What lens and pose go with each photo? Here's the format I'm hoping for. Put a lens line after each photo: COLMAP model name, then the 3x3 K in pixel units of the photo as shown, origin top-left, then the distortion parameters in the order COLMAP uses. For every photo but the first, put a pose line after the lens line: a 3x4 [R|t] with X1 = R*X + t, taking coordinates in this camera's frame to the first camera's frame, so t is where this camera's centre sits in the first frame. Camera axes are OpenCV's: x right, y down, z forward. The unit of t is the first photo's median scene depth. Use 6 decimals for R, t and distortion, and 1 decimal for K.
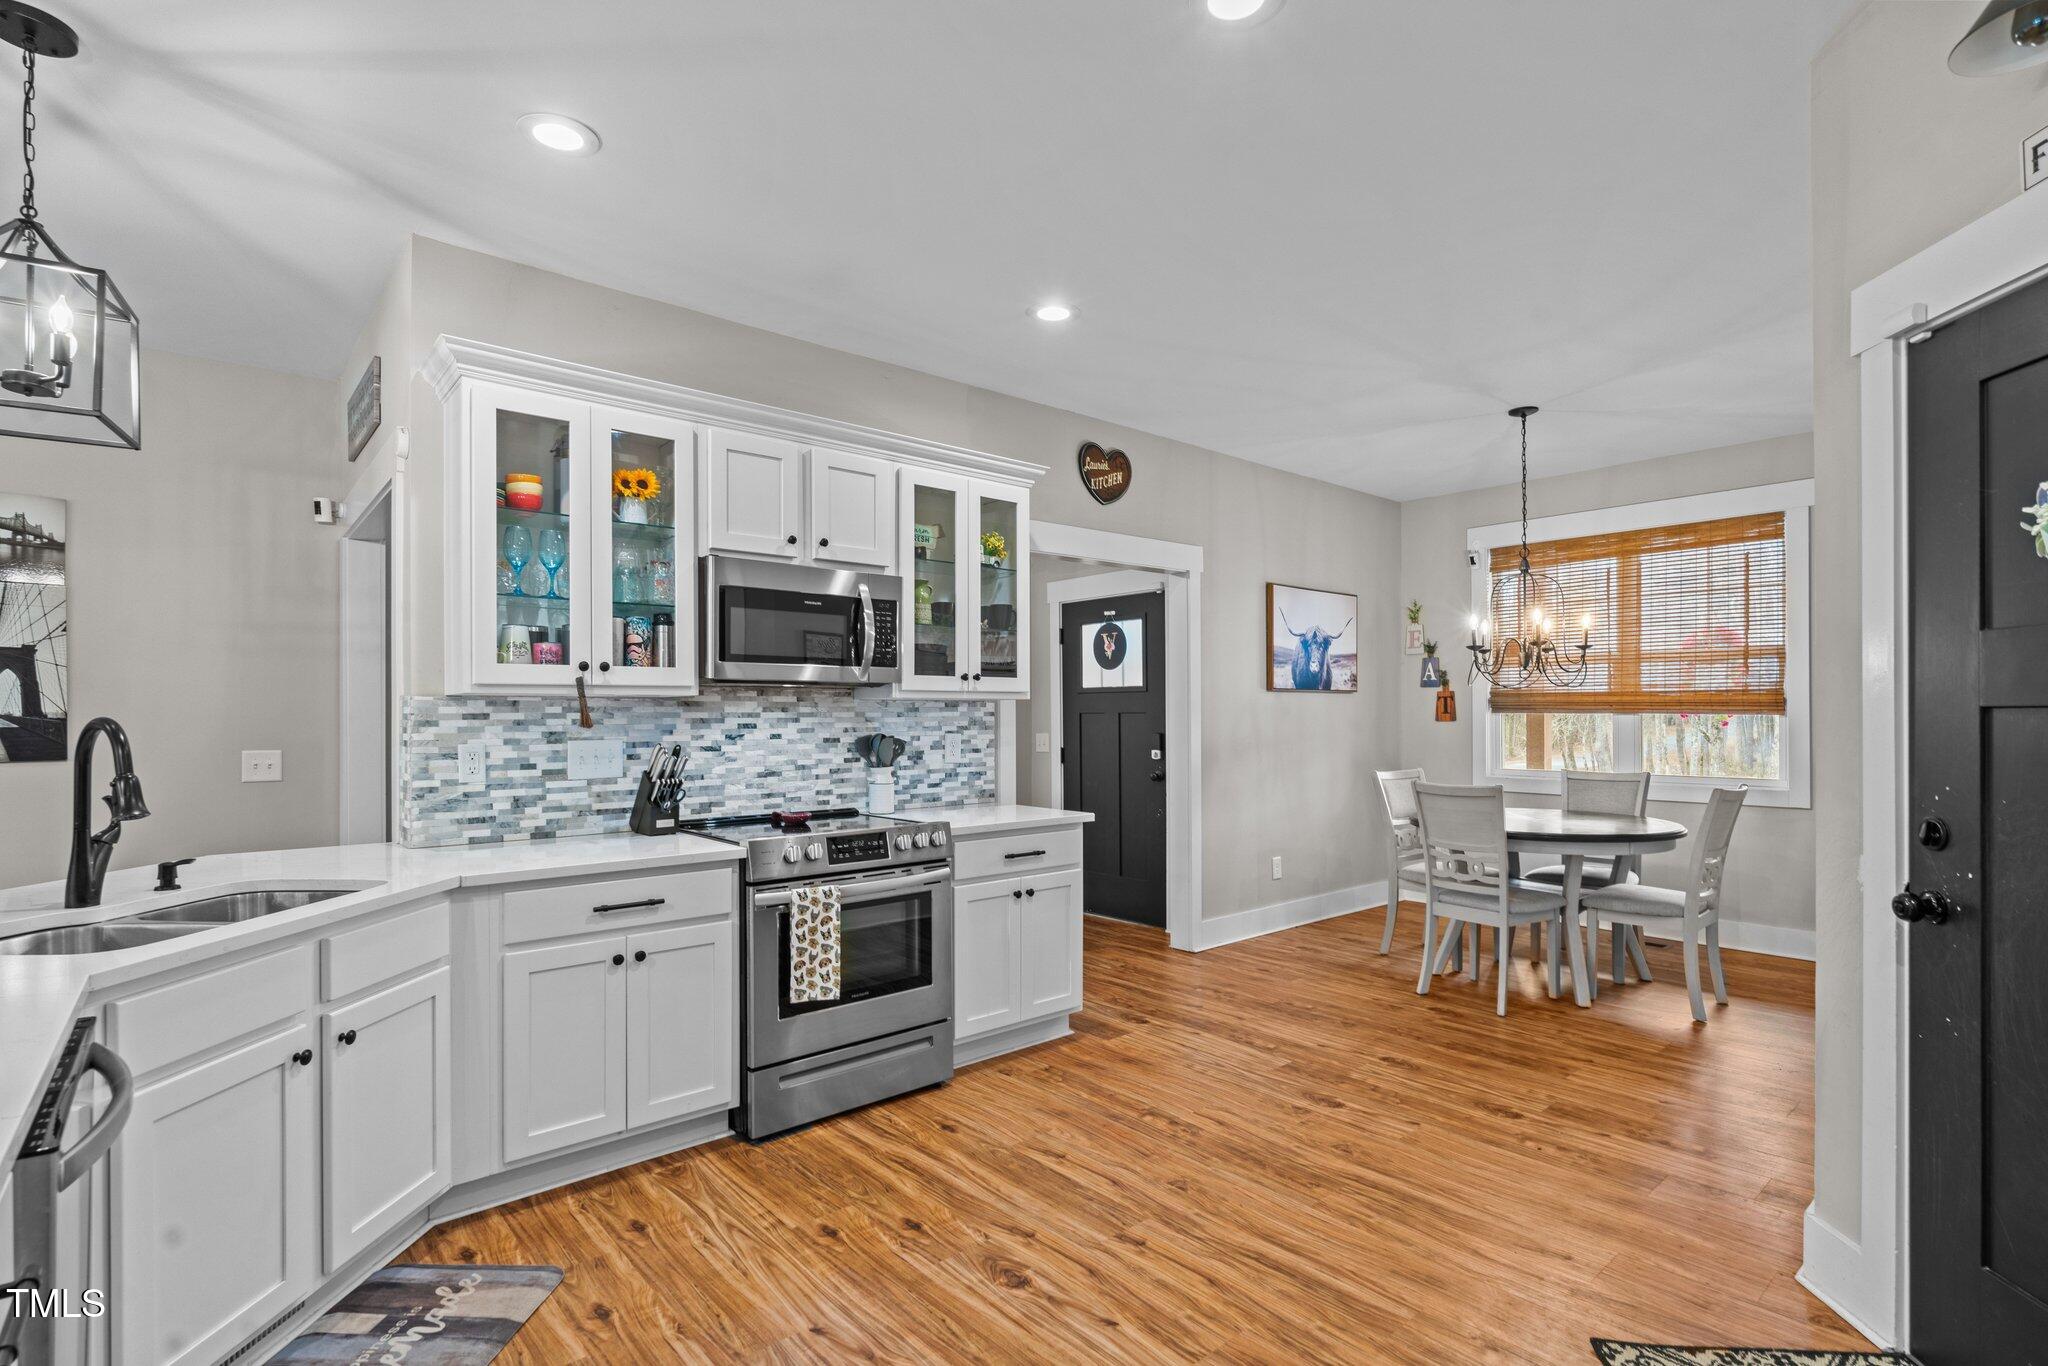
lens RADIAL K [[978.1, 0, 1018.0], [0, 978.1, 704.1], [0, 0, 1]] dist [-0.005012, -0.000391]
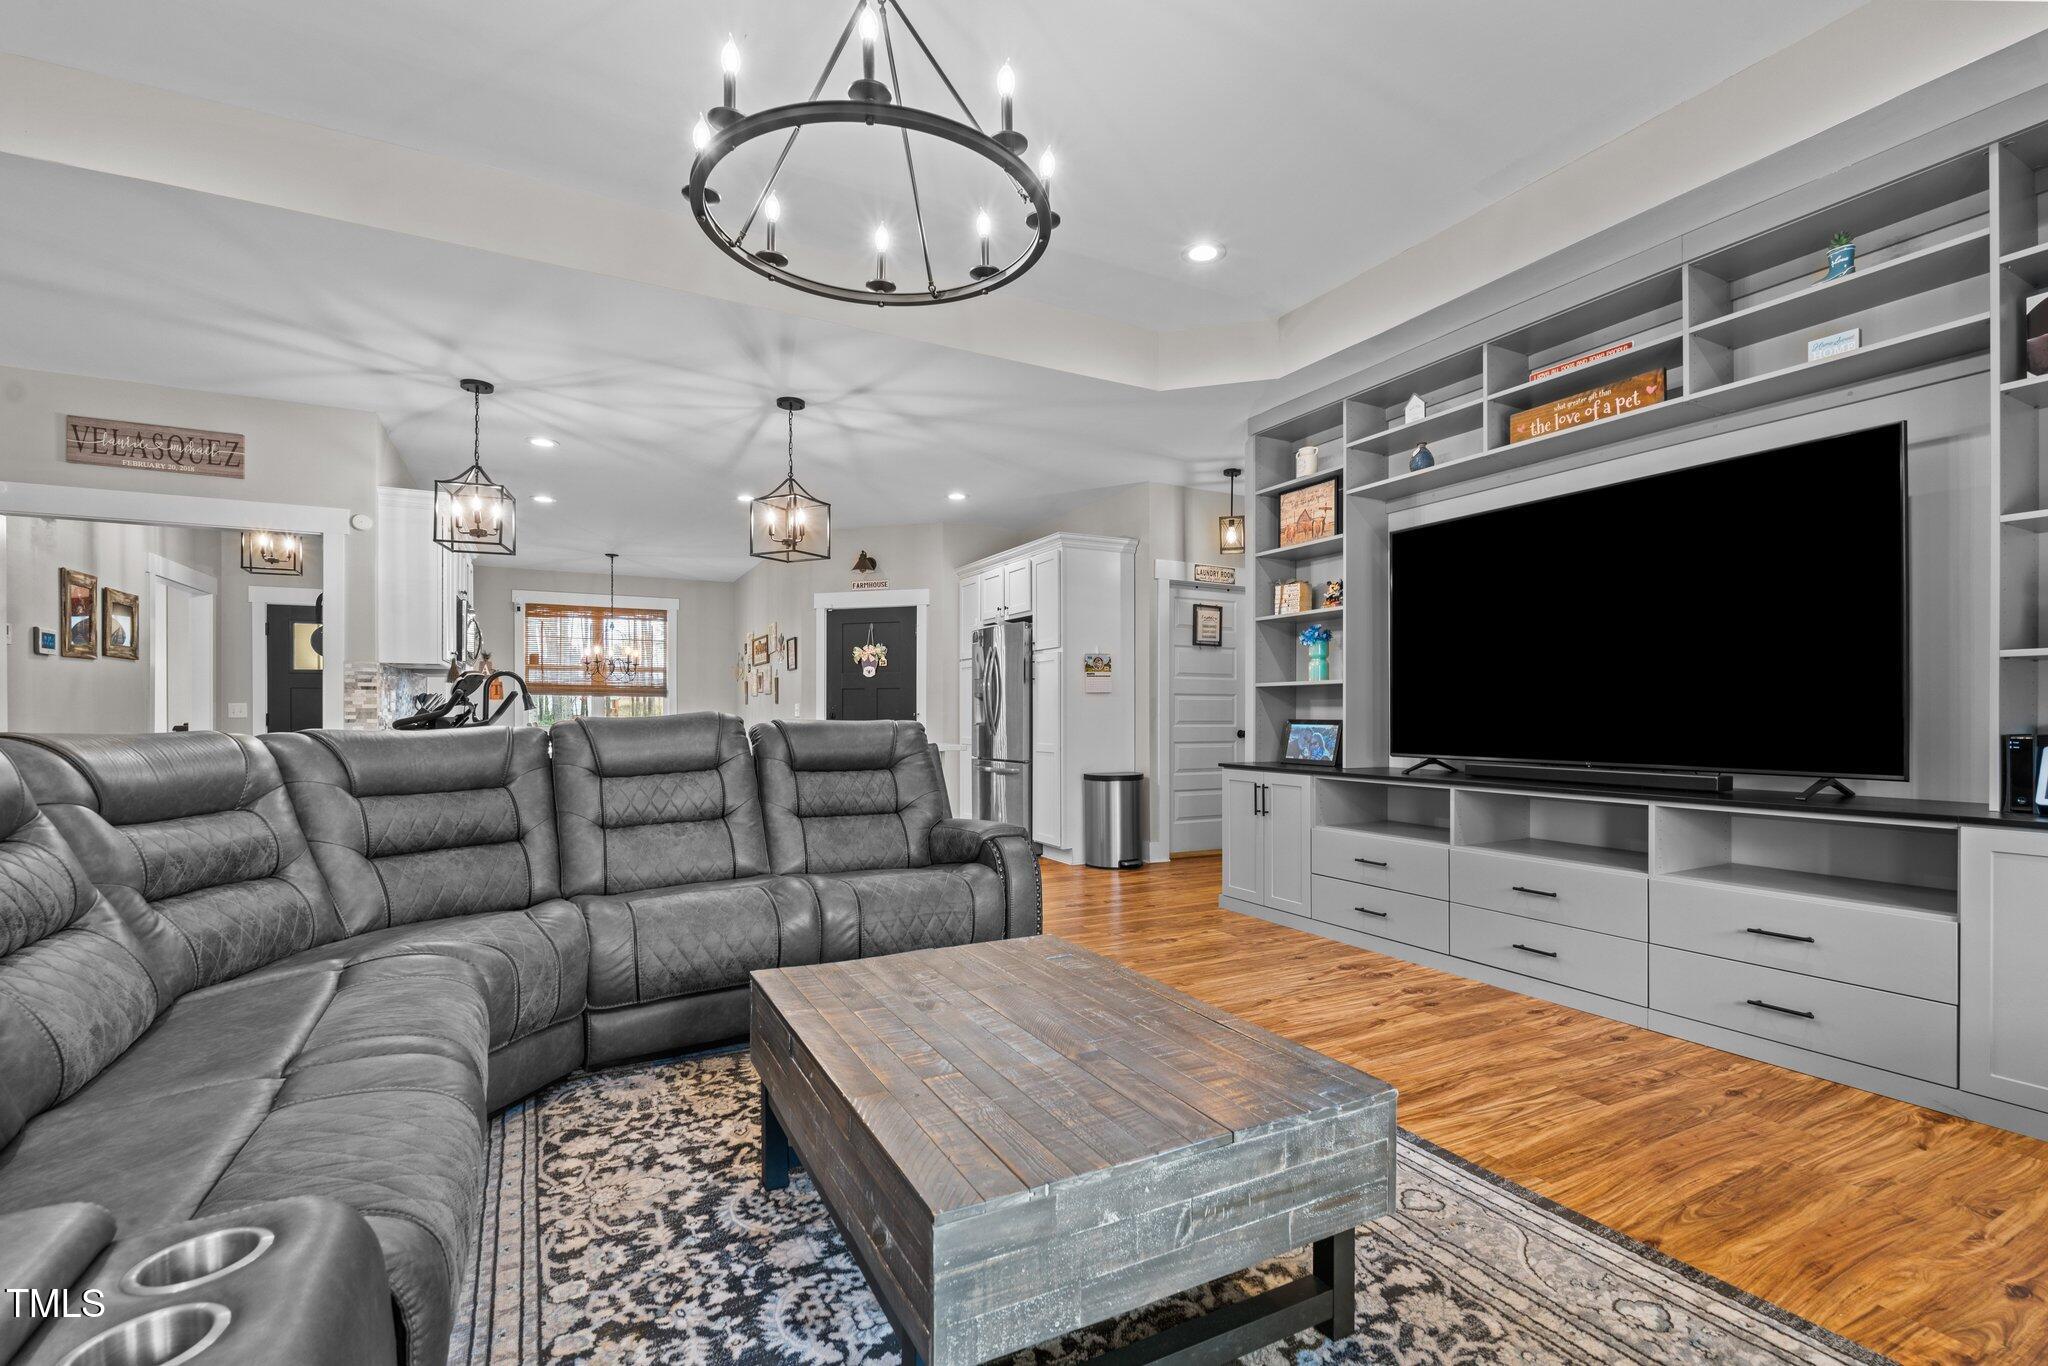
lens RADIAL K [[914.4, 0, 1019.6], [0, 914.4, 700.7], [0, 0, 1]] dist [-0.005503, 0.000393]
pose [[0.230701, 0.016167, 0.972890, -1.083937], [-0.009309, 0.999853, -0.014407, 0.041388], [-0.972980, -0.005733, 0.230818, -0.316164]]
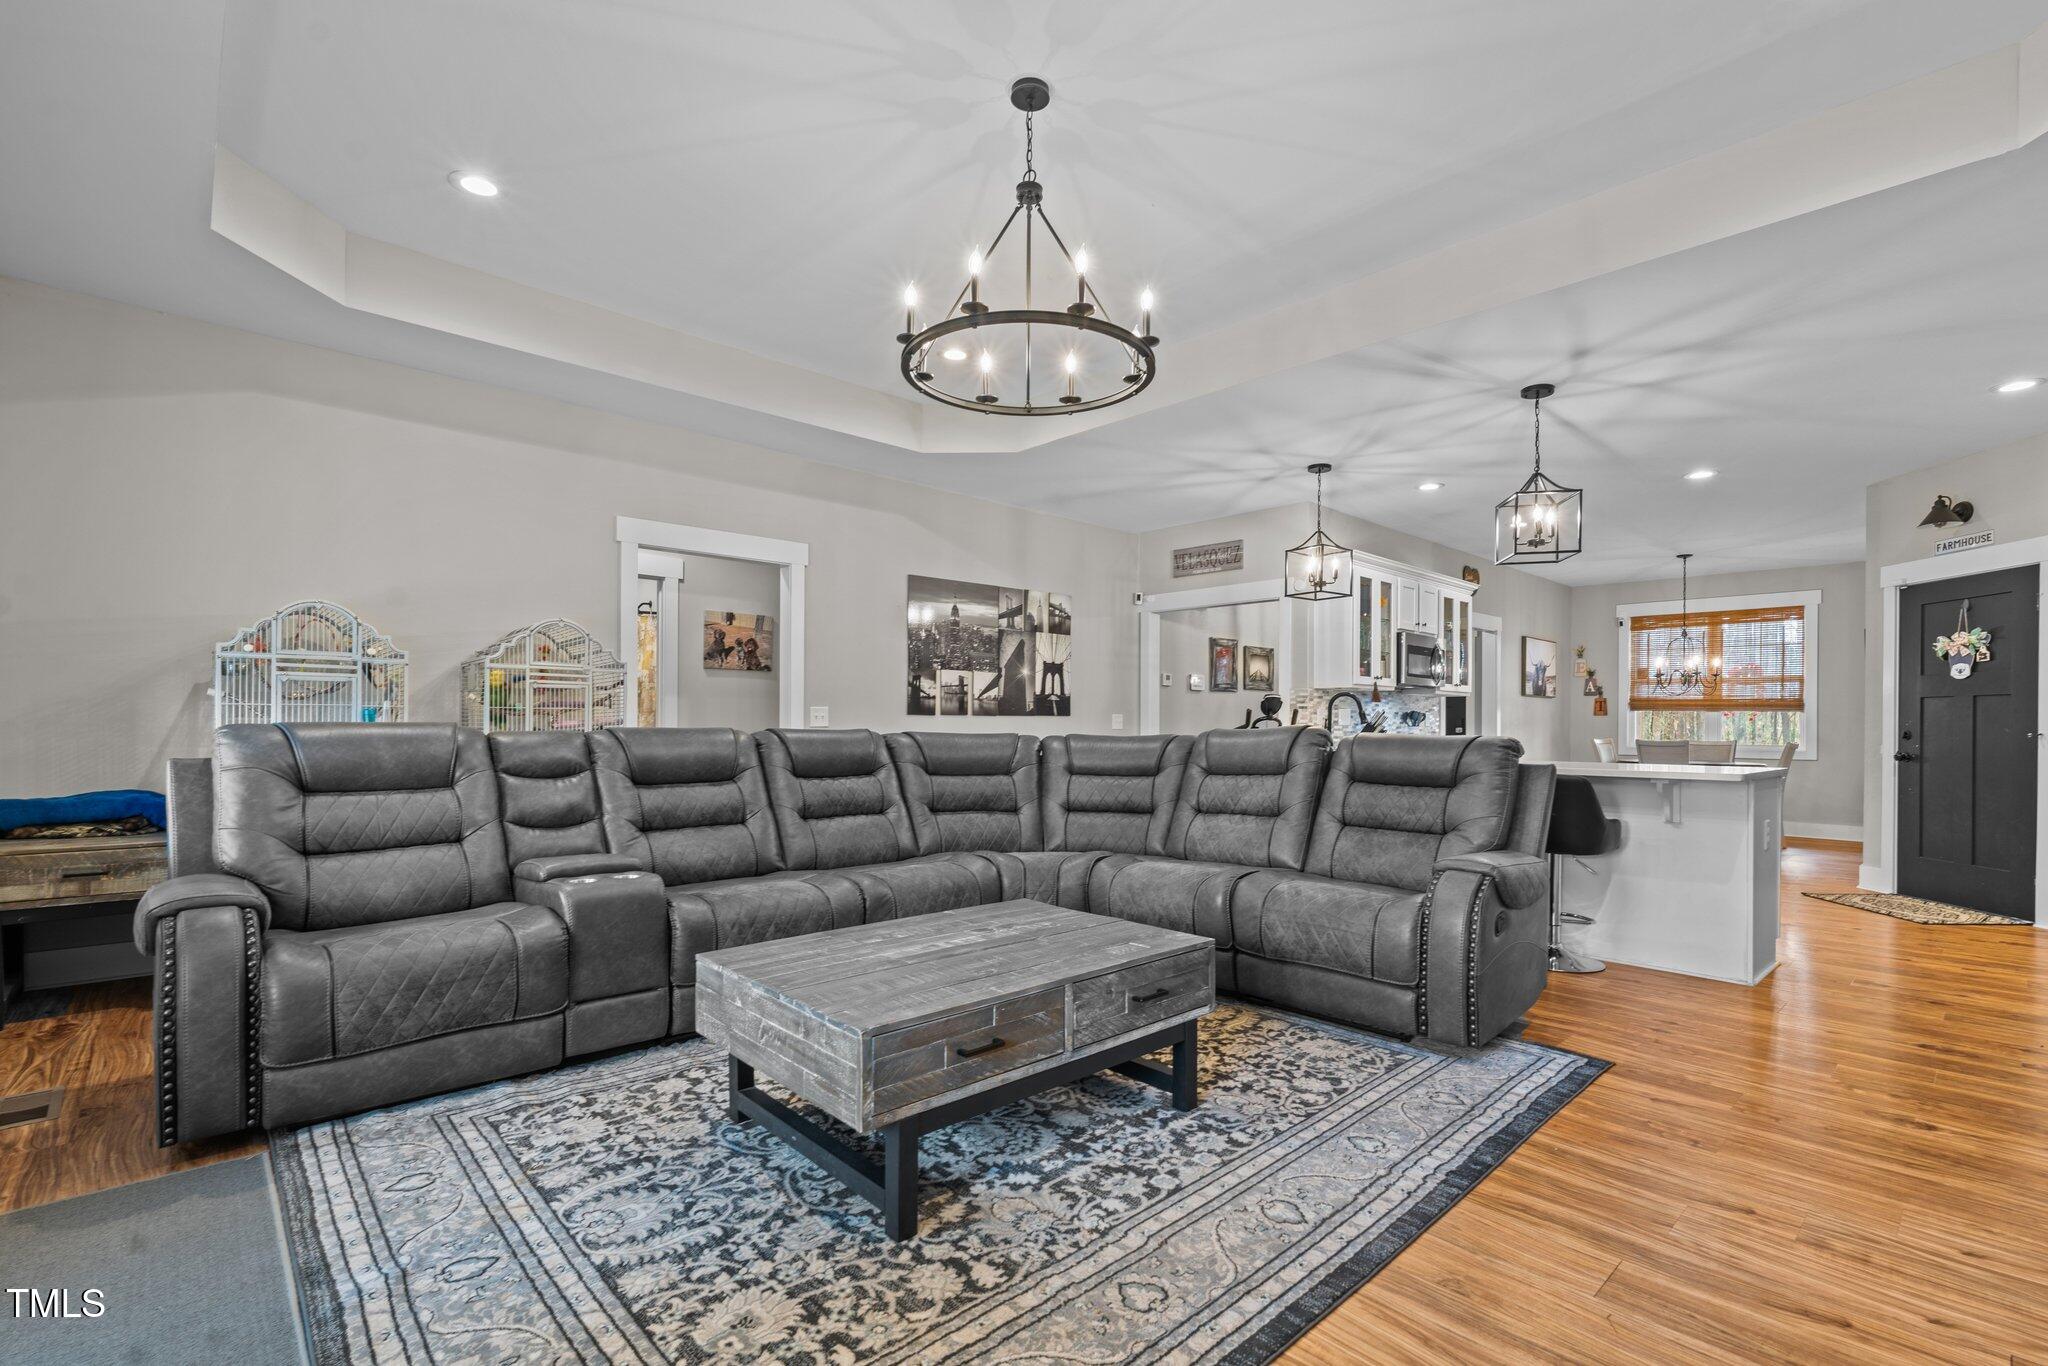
lens RADIAL K [[914.4, 0, 1040.8], [0, 914.4, 711.9], [0, 0, 1]] dist [-0.005503, 0.000393]
pose [[0.999003, 0.013339, 0.042603, -0.747752], [-0.013168, 0.999904, -0.004291, 0.037416], [-0.042656, 0.003726, 0.999083, -0.690273]]
